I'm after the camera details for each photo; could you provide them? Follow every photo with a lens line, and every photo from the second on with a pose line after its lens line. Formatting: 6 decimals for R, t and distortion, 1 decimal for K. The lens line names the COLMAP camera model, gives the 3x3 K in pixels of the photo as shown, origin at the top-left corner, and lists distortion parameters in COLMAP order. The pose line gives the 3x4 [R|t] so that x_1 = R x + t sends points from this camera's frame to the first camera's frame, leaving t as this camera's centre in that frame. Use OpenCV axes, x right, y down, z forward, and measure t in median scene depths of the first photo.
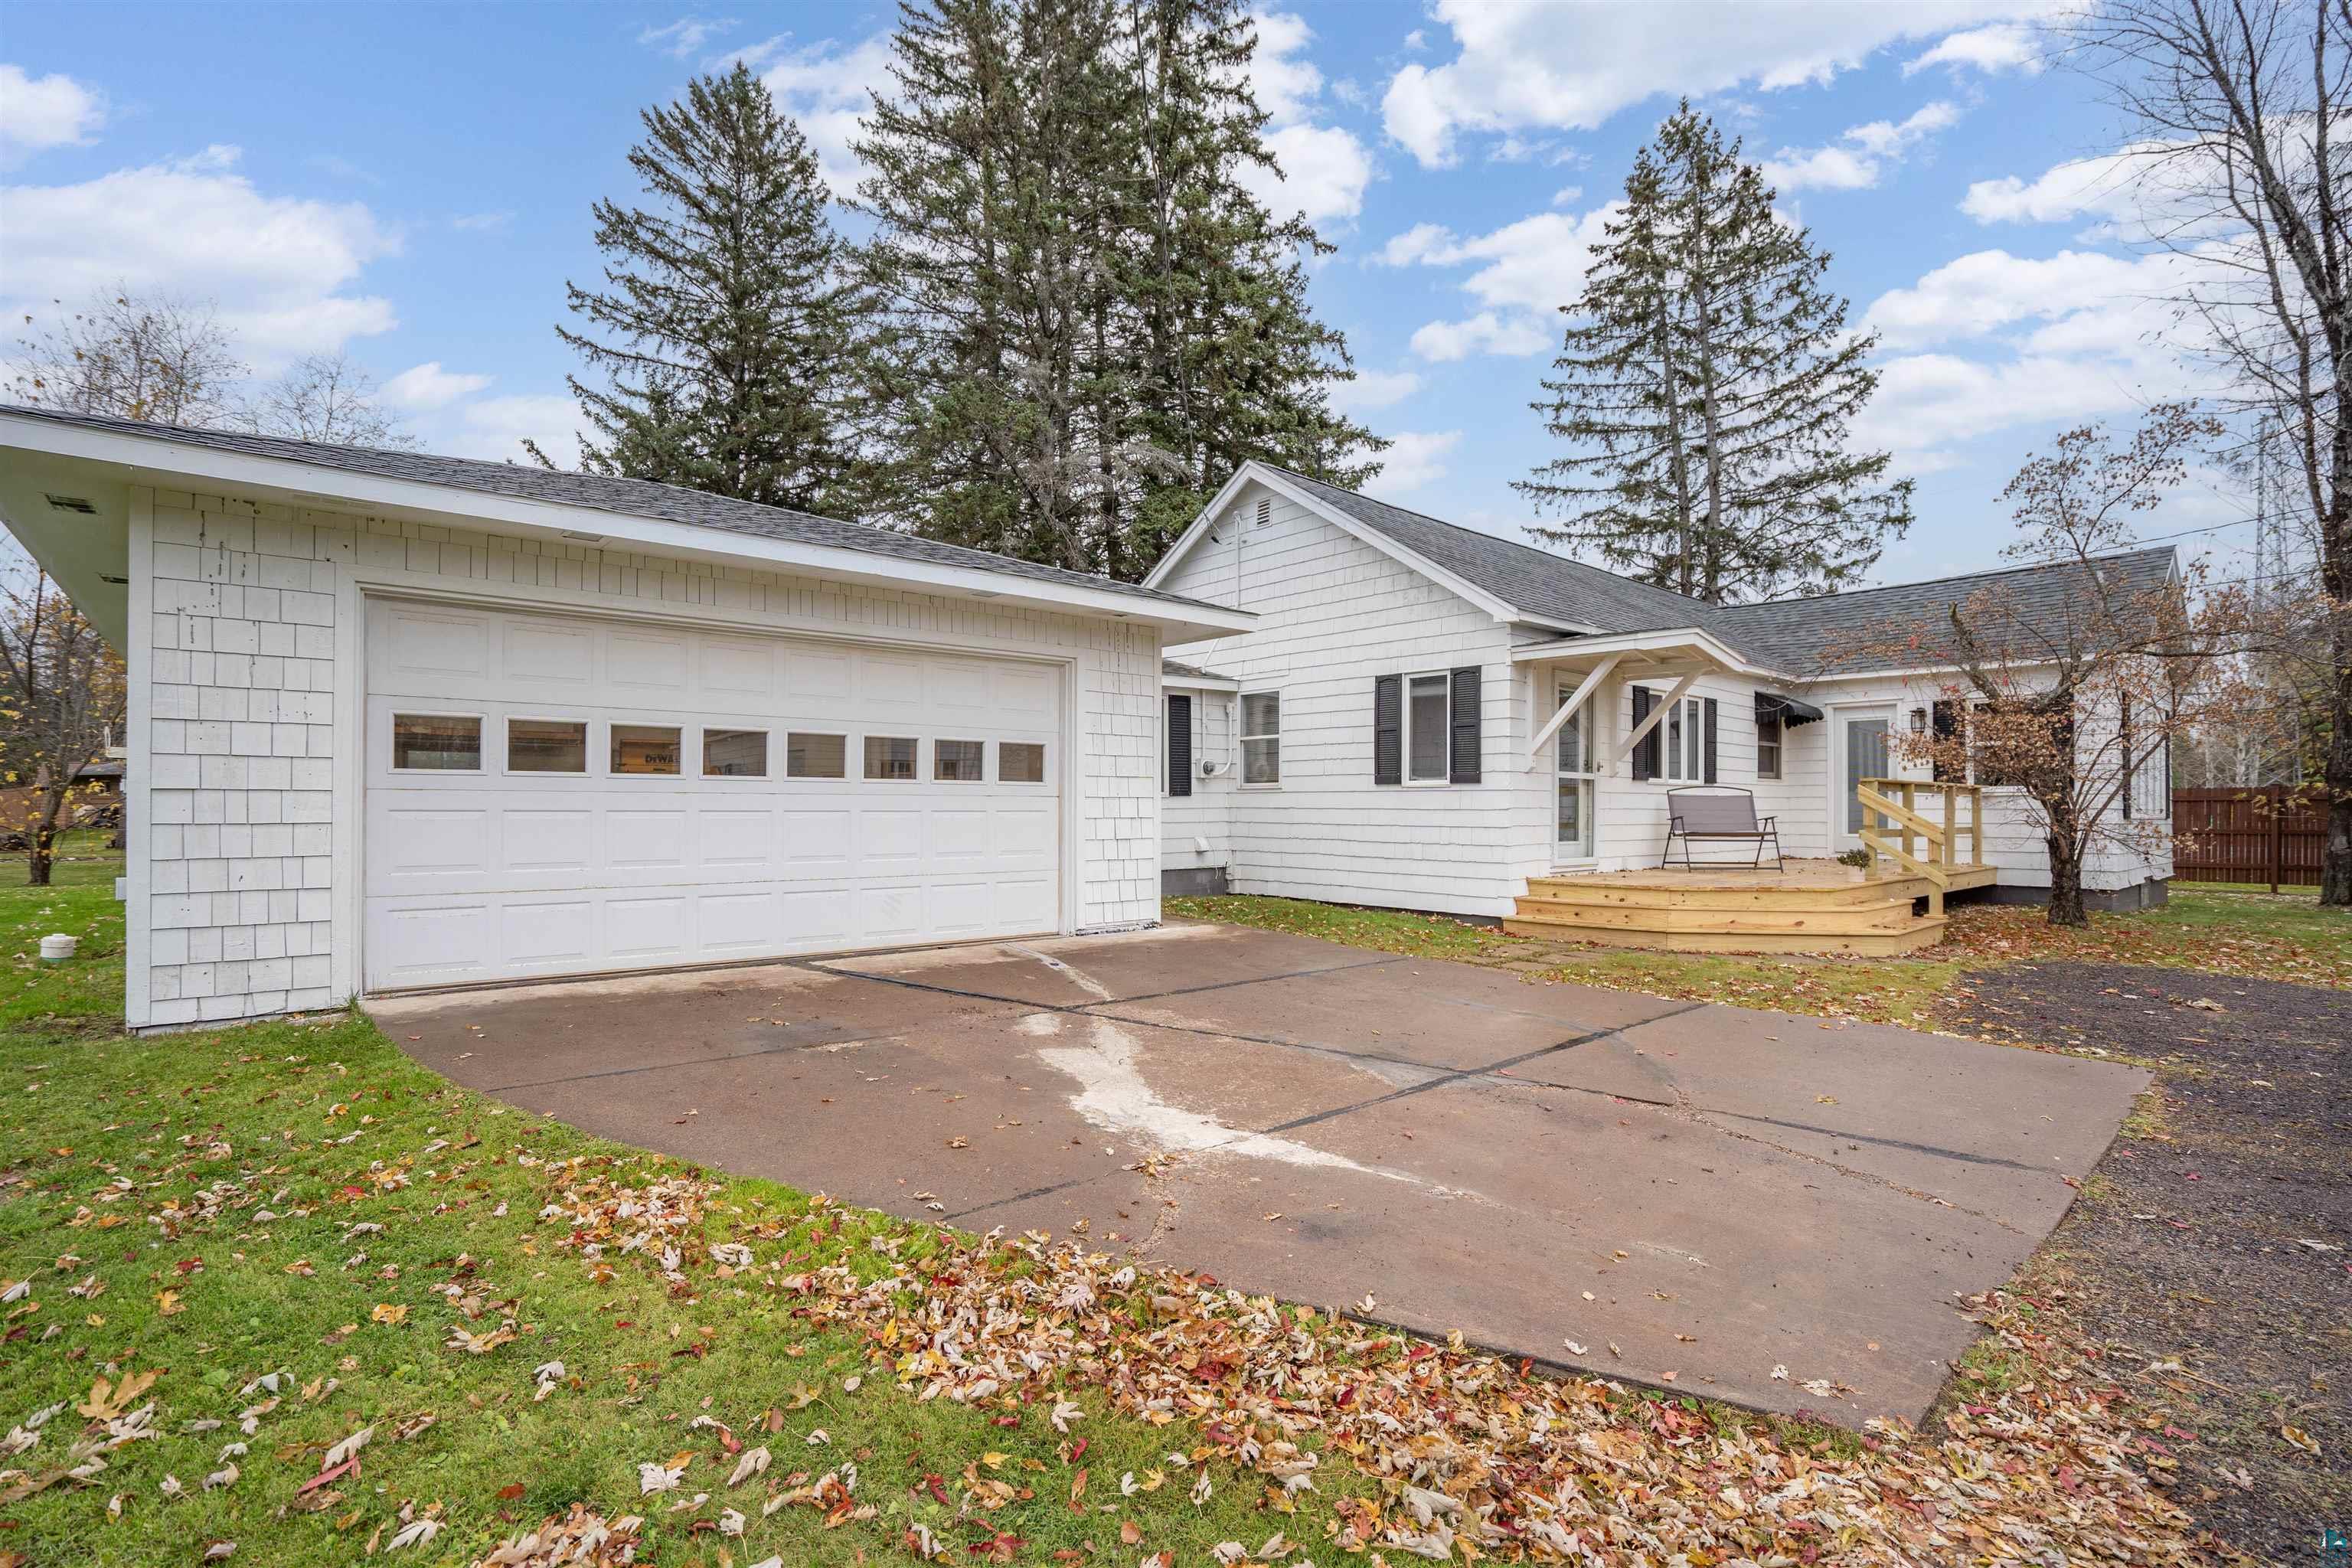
lens RADIAL K [[1043.9, 0, 1142.5], [0, 1043.9, 782.8], [0, 0, 1]] dist [-0.085704, 0.043365]
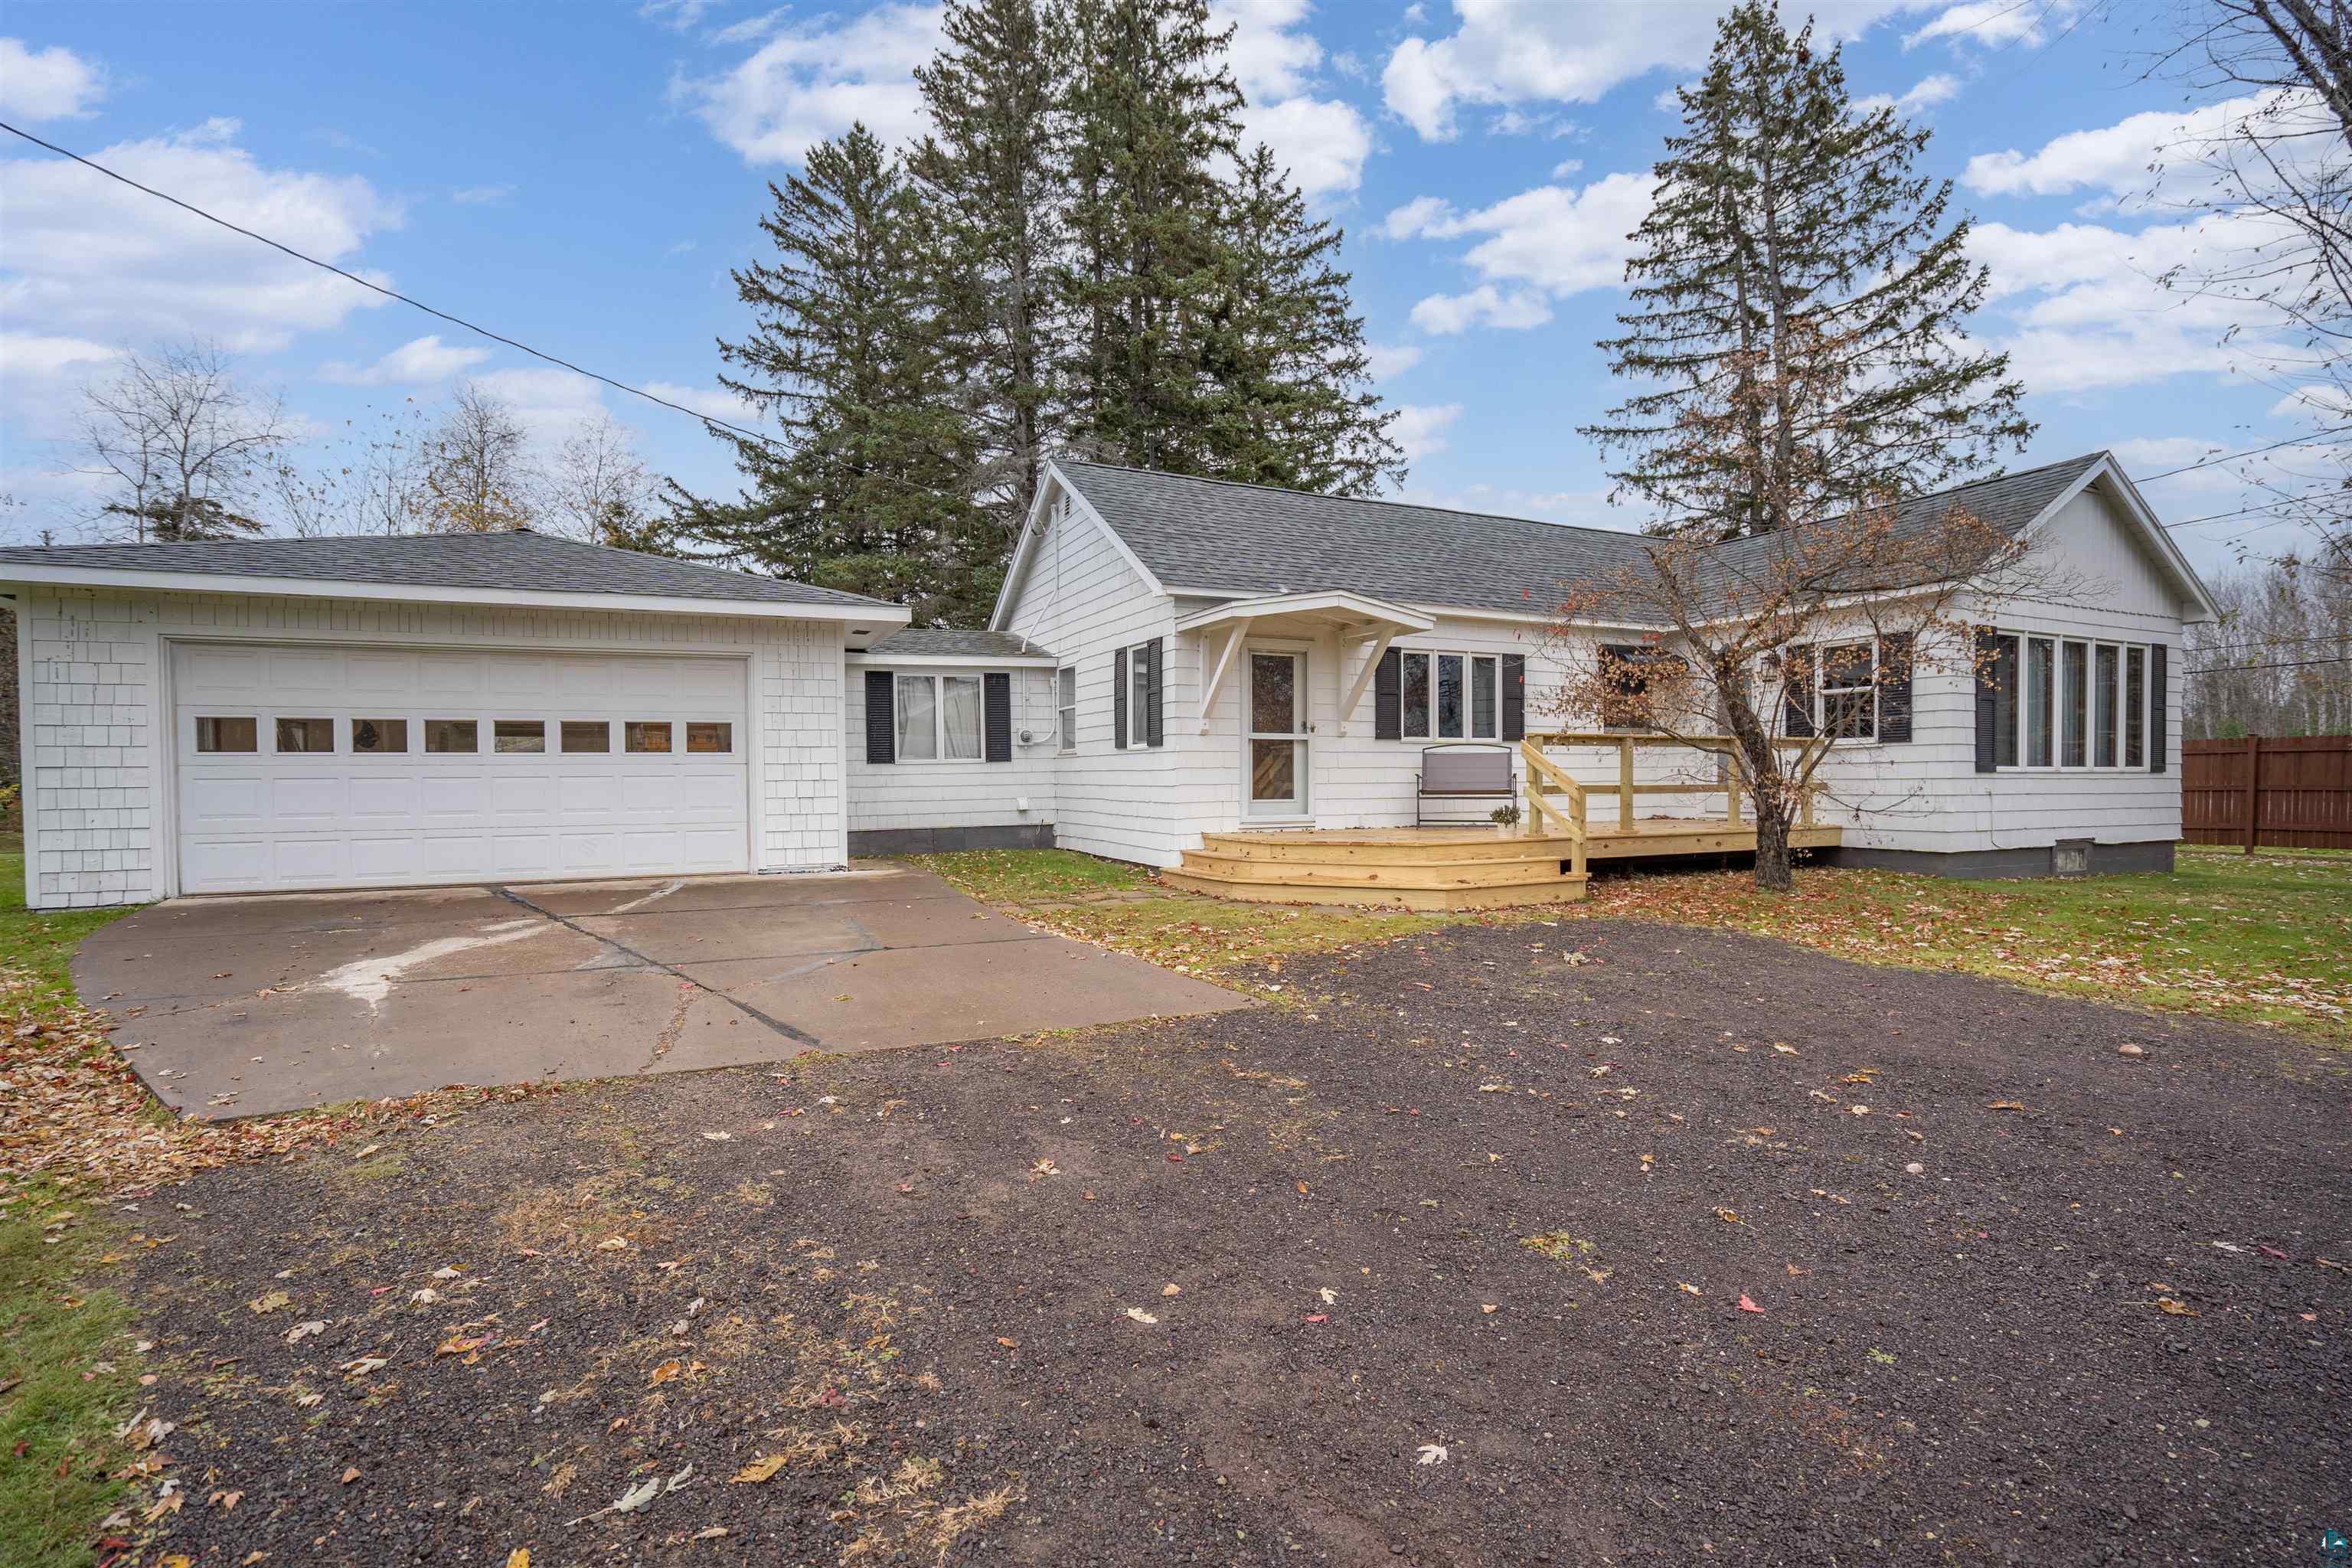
lens RADIAL K [[1033.5, 0, 1160.1], [0, 1033.5, 777.6], [0, 0, 1]] dist [-0.081747, 0.034876]
pose [[0.963729, -0.011823, -0.266620, 0.565275], [0.018262, 0.999598, 0.021682, 0.009752], [0.266256, -0.025765, 0.963558, -0.039094]]
